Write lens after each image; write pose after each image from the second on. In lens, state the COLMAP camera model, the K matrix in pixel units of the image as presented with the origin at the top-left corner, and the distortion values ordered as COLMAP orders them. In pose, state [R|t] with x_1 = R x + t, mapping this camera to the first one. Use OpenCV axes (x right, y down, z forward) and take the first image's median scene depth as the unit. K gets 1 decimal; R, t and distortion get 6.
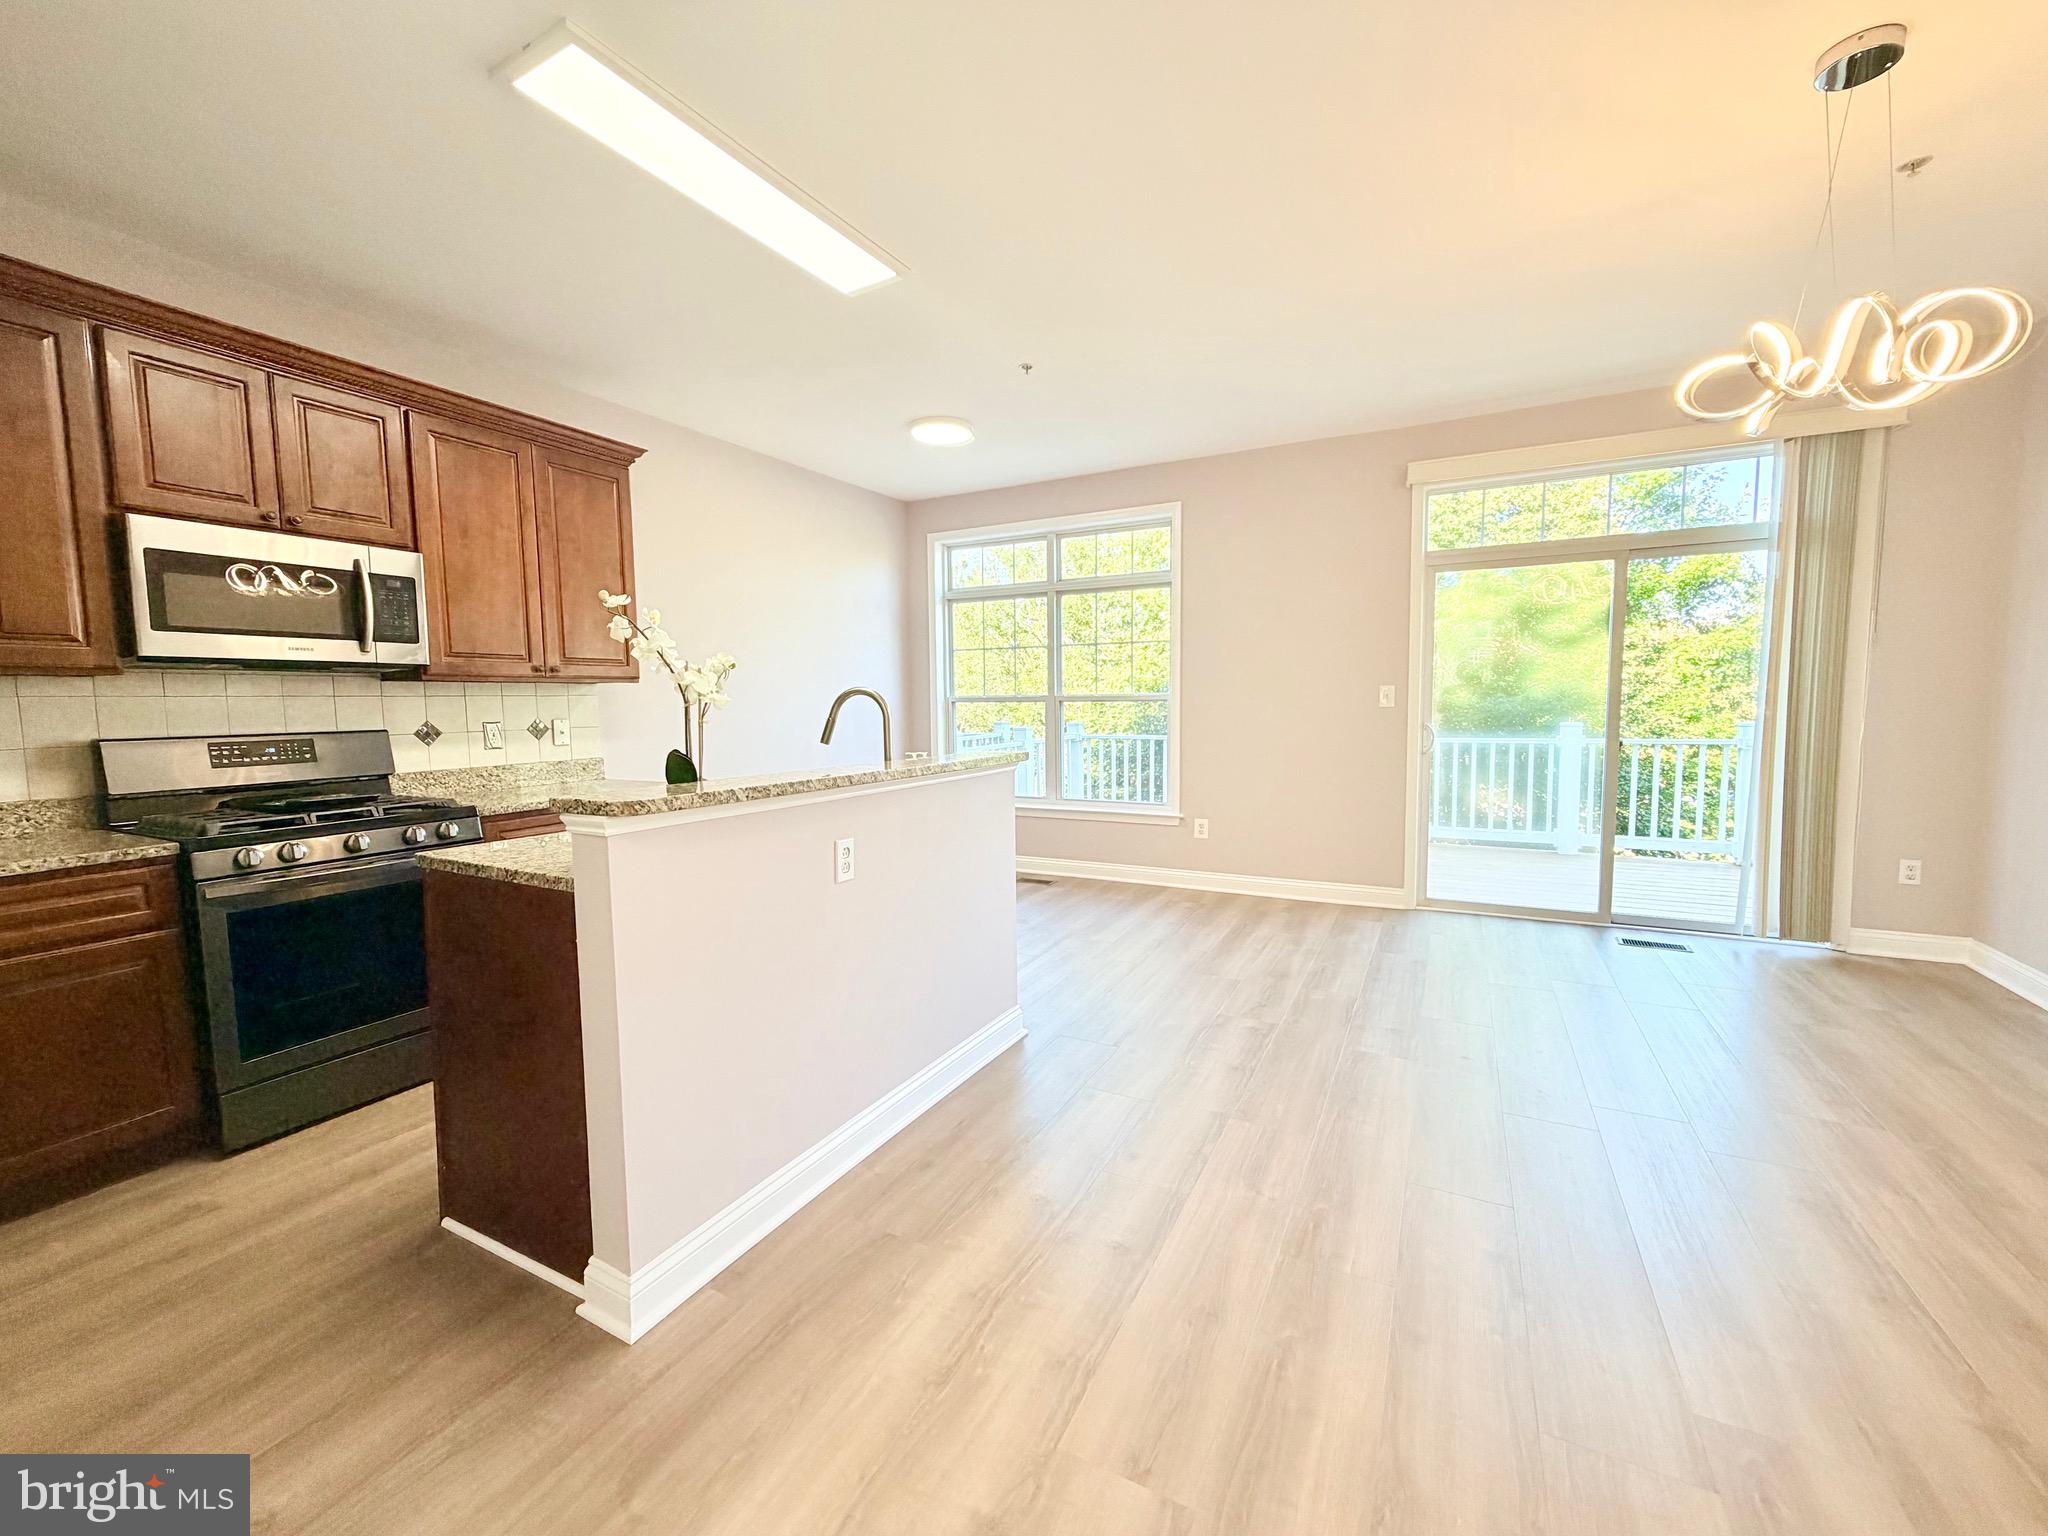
lens RADIAL K [[815.2, 0, 1028.2], [0, 815.2, 768.5], [0, 0, 1]] dist [-0.000716, 0.000743]
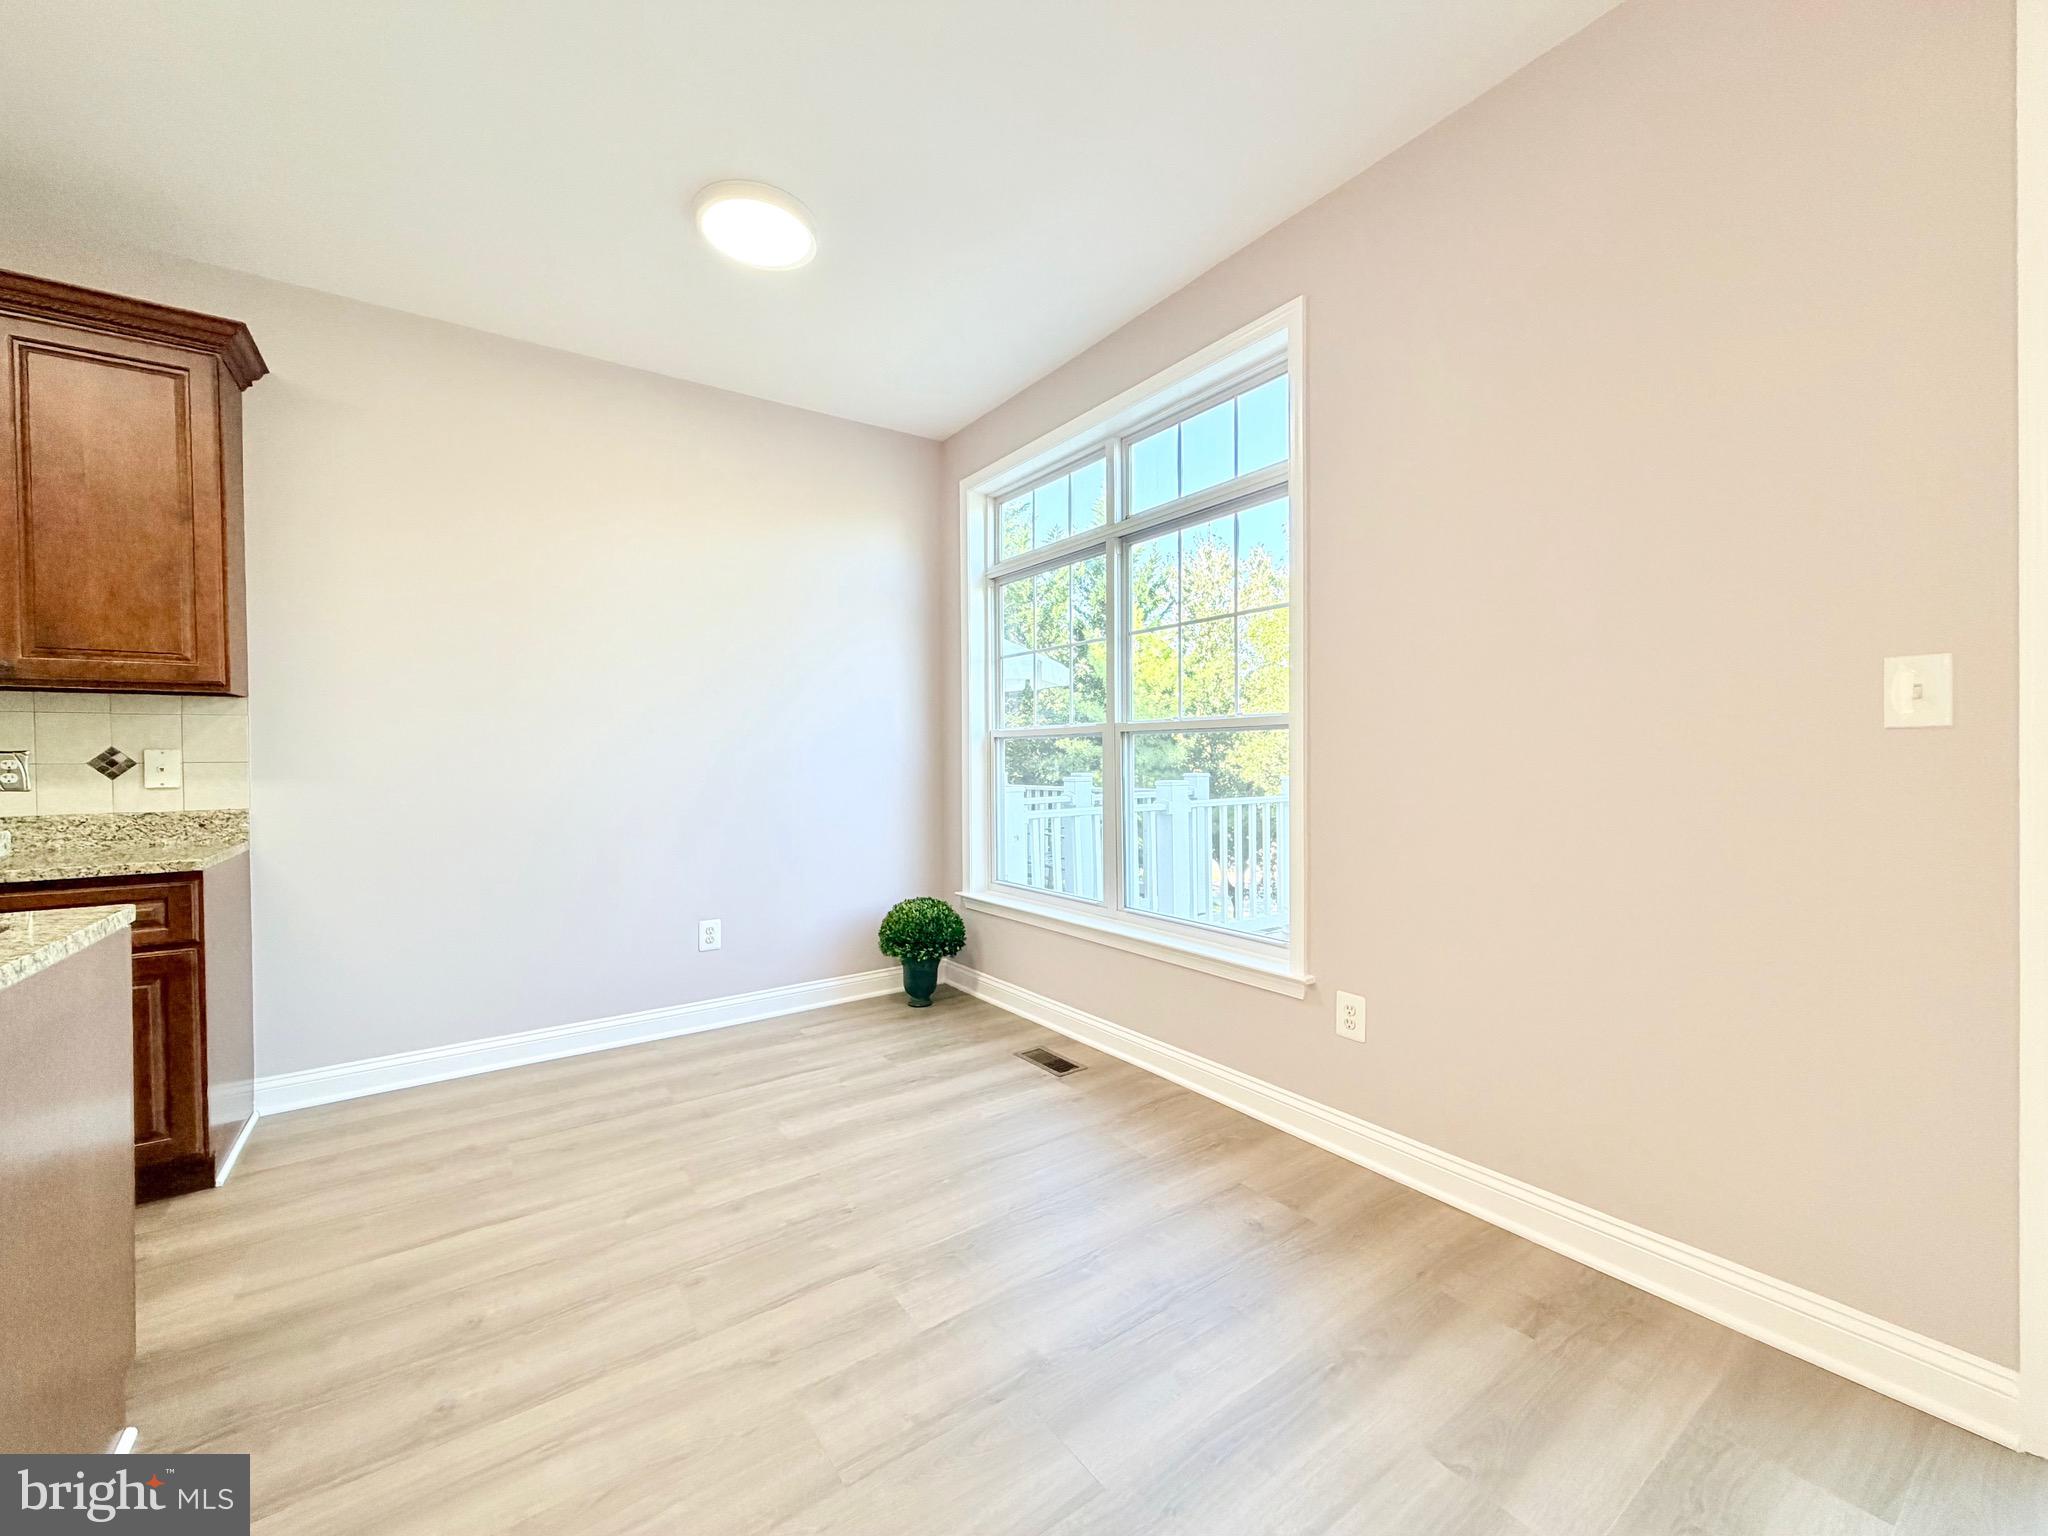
lens RADIAL K [[815.2, 0, 1029.0], [0, 815.2, 771.5], [0, 0, 1]] dist [-0.000716, 0.000743]
pose [[0.906282, 0.014362, -0.422428, 0.439610], [-0.041074, 0.997685, -0.054199, -0.048175], [0.420672, 0.066471, 0.904774, 0.965298]]
